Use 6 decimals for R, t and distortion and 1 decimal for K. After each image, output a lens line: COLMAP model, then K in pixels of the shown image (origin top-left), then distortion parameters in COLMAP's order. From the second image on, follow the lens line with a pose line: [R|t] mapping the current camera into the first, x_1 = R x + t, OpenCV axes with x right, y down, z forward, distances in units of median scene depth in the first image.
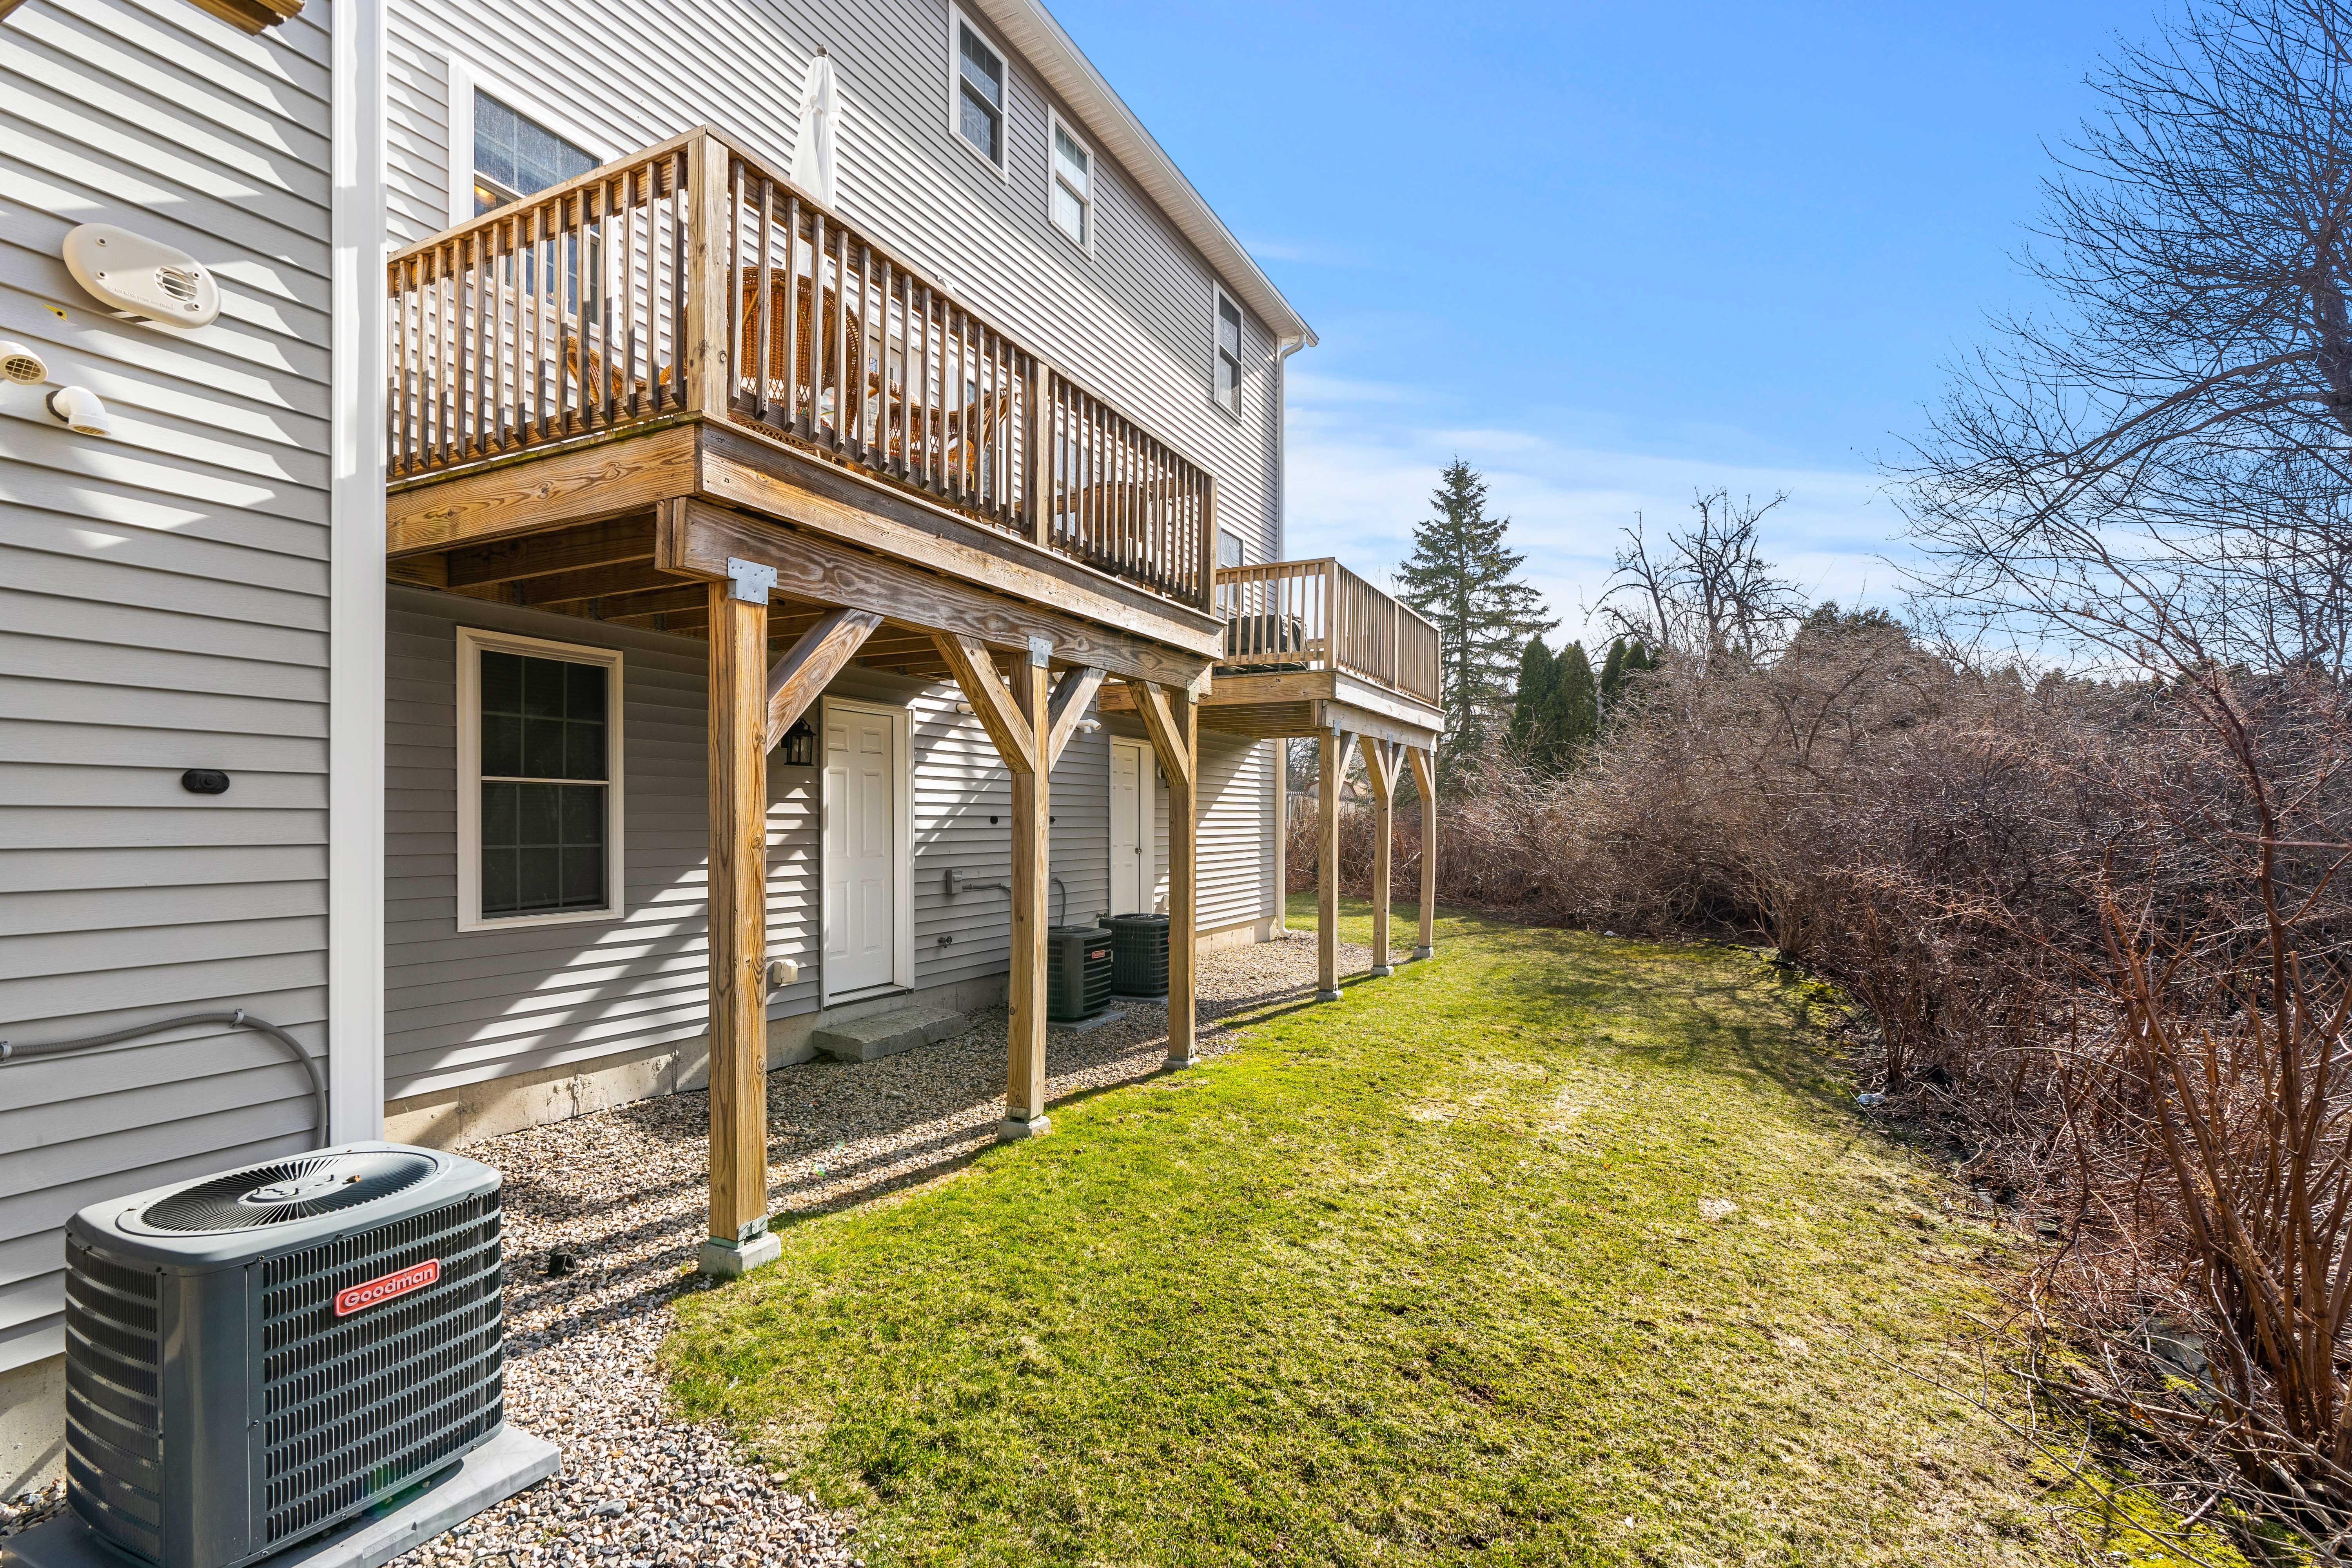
lens RADIAL K [[1063.6, 0, 1176.2], [0, 1063.6, 804.6], [0, 0, 1]] dist [-0.007454, 0.001639]
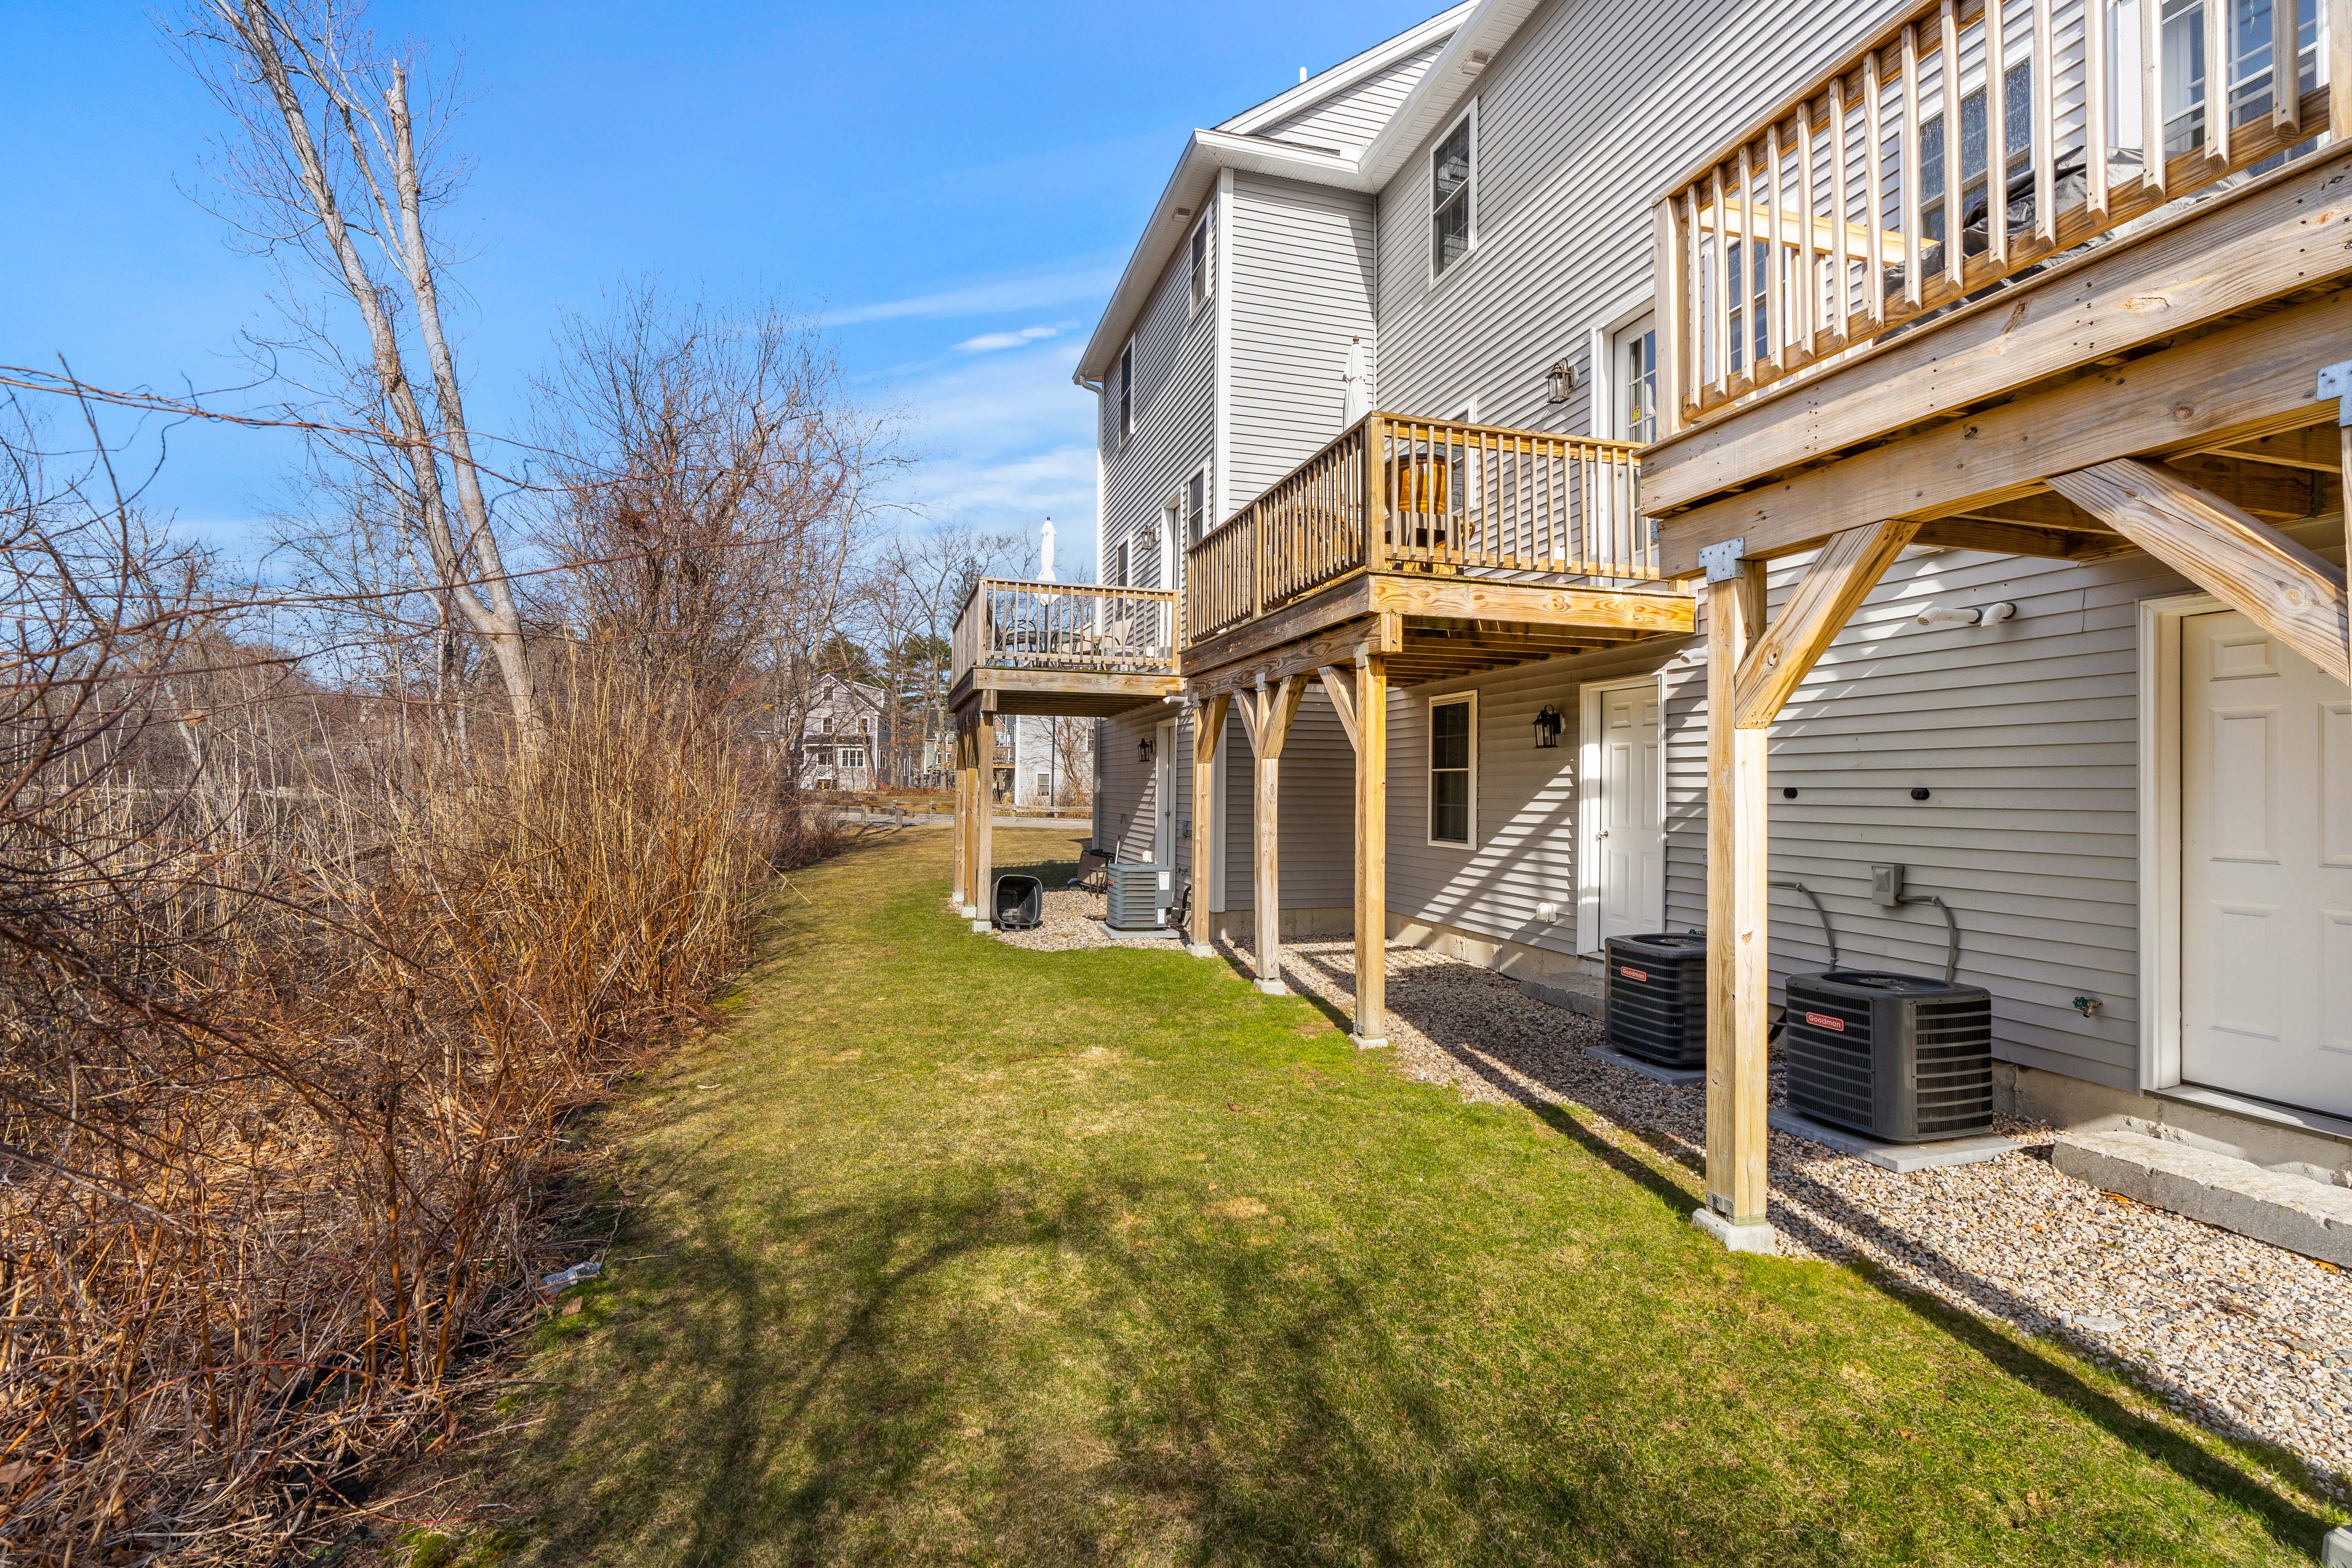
lens RADIAL K [[1063.6, 0, 1178.9], [0, 1063.6, 782.7], [0, 0, 1]] dist [-0.007454, 0.001639]
pose [[-0.740665, -0.010073, -0.671799, 0.934856], [0.003328, 0.999820, -0.018660, 0.030147], [0.671866, -0.016056, -0.740499, 1.919749]]
